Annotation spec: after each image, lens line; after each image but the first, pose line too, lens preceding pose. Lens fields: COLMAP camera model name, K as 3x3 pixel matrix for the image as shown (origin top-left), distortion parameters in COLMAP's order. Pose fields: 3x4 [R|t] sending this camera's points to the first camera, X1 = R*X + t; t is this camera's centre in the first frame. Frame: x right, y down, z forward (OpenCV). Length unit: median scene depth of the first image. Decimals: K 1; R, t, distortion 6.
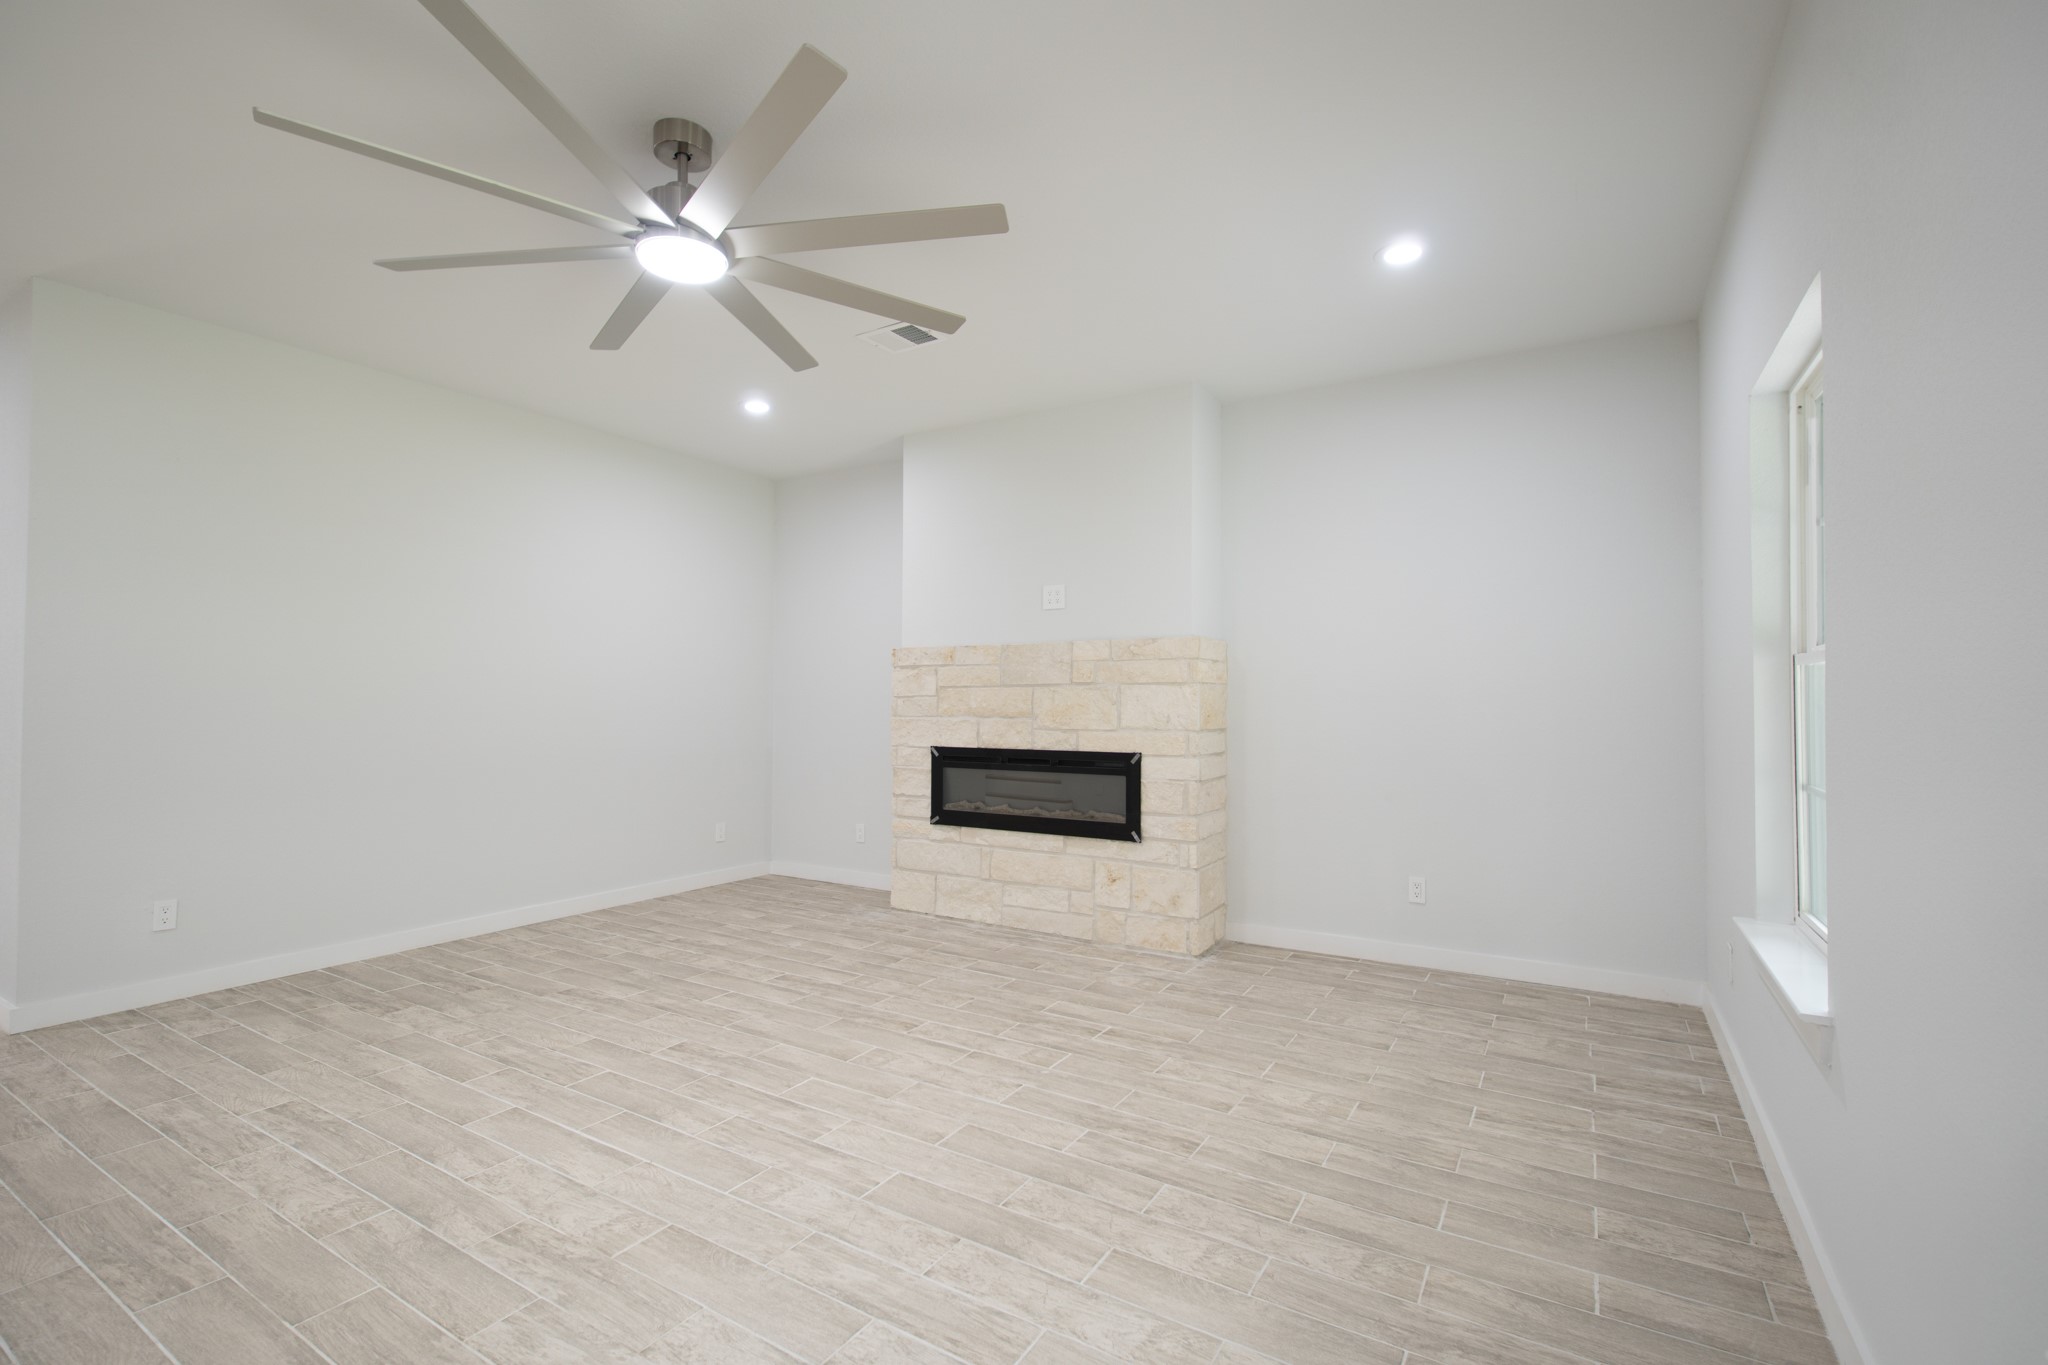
lens RADIAL K [[906.2, 0, 1025.4], [0, 906.2, 685.9], [0, 0, 1]] dist [0.010578, -0.006440]
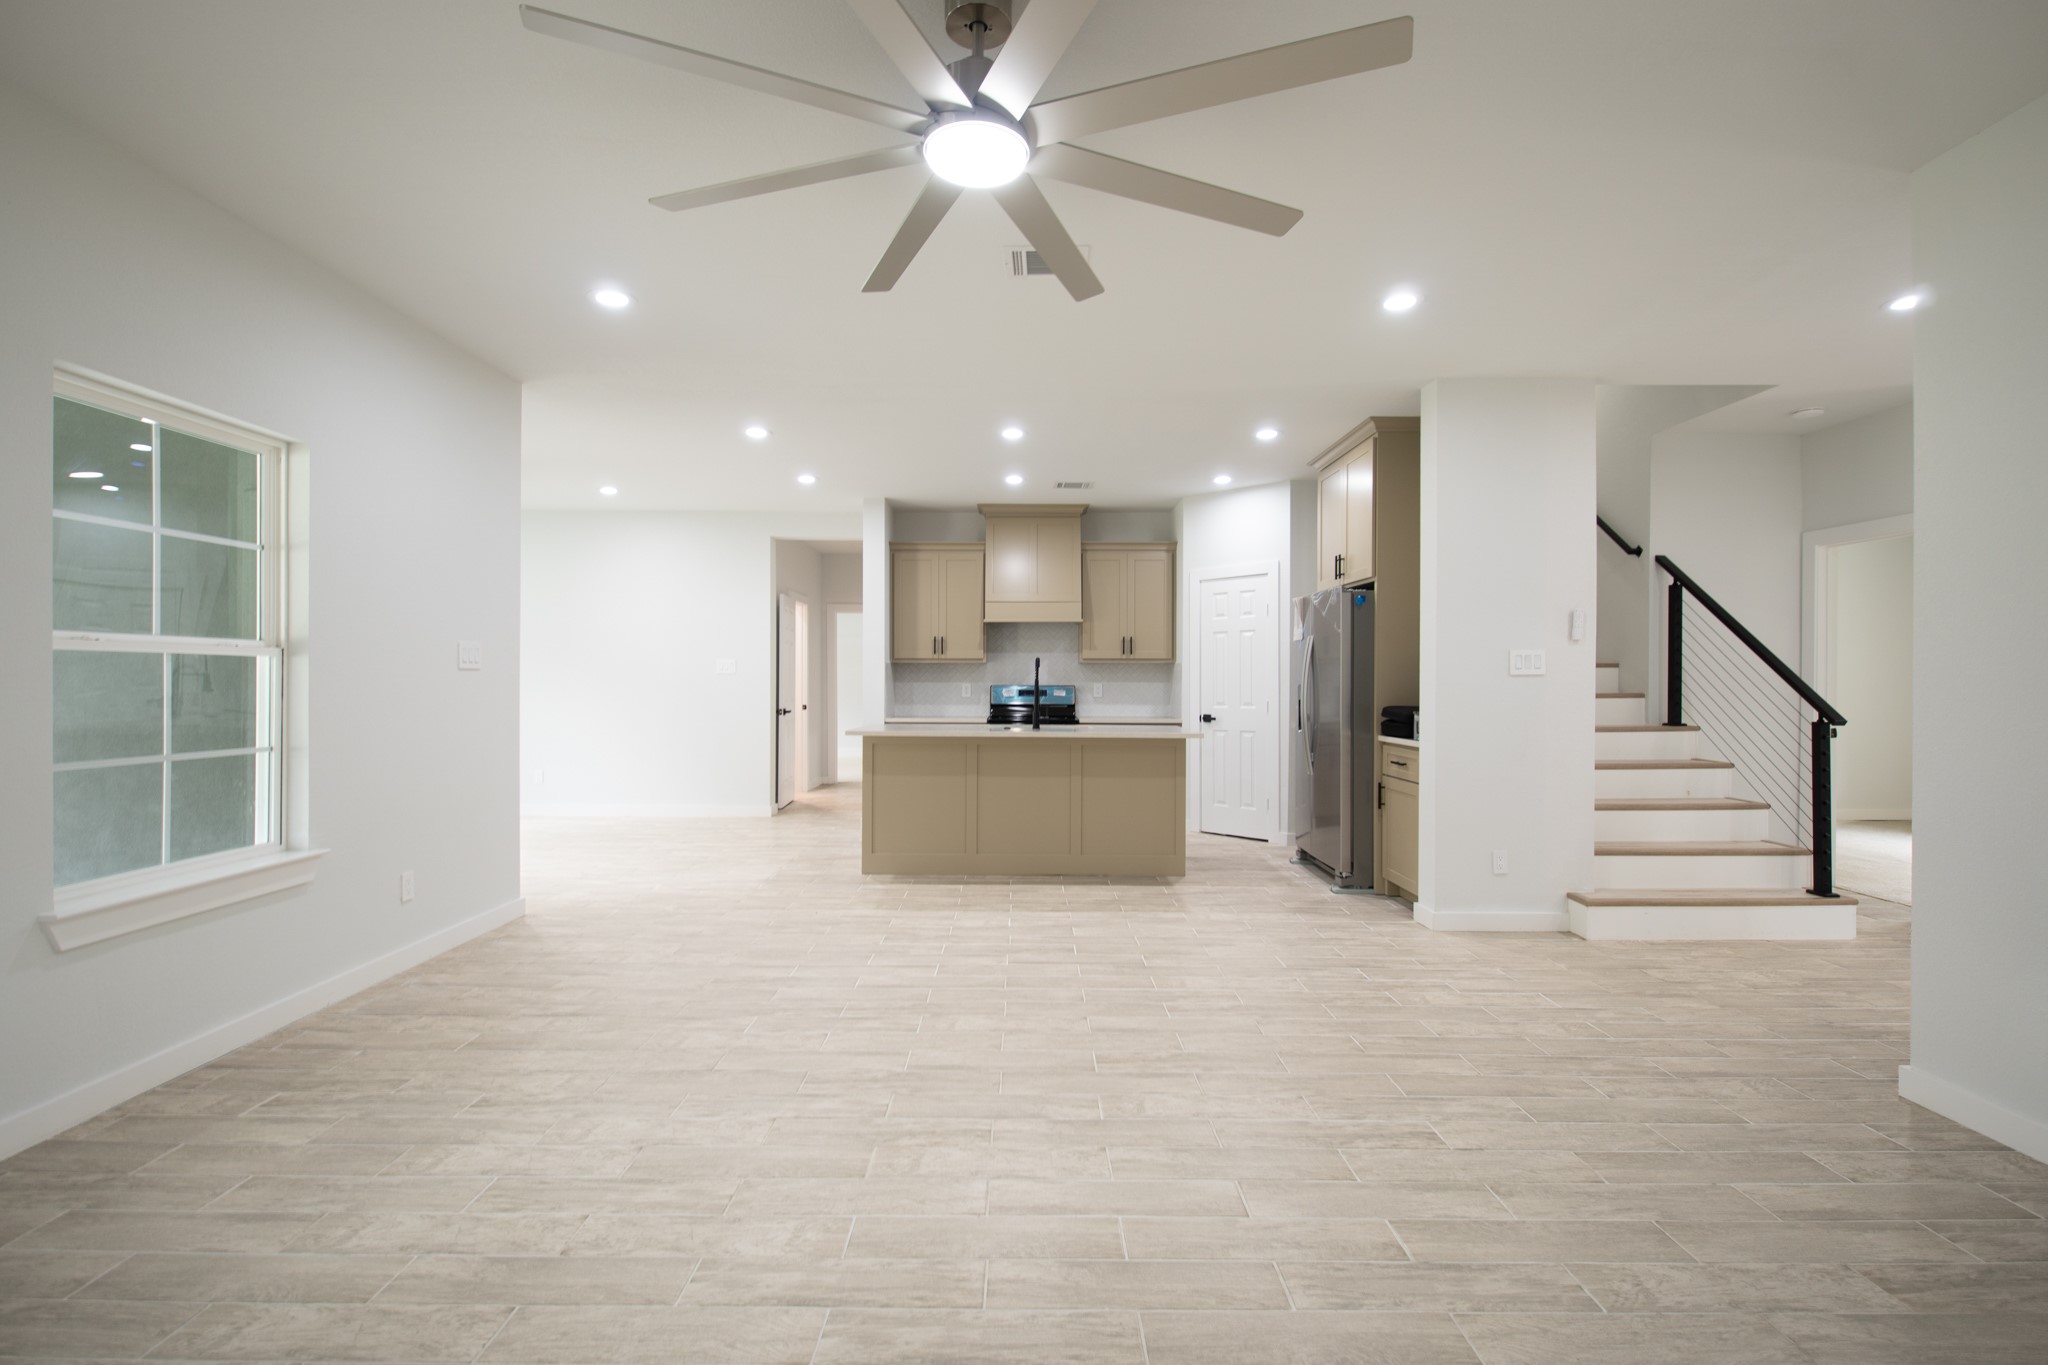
lens RADIAL K [[906.2, 0, 1019.9], [0, 906.2, 681.5], [0, 0, 1]] dist [0.010578, -0.006440]
pose [[-0.856485, -0.005223, -0.516146, 0.010863], [0.003866, 0.999856, -0.016533, 0.024128], [0.516158, -0.016155, -0.856341, 2.014250]]
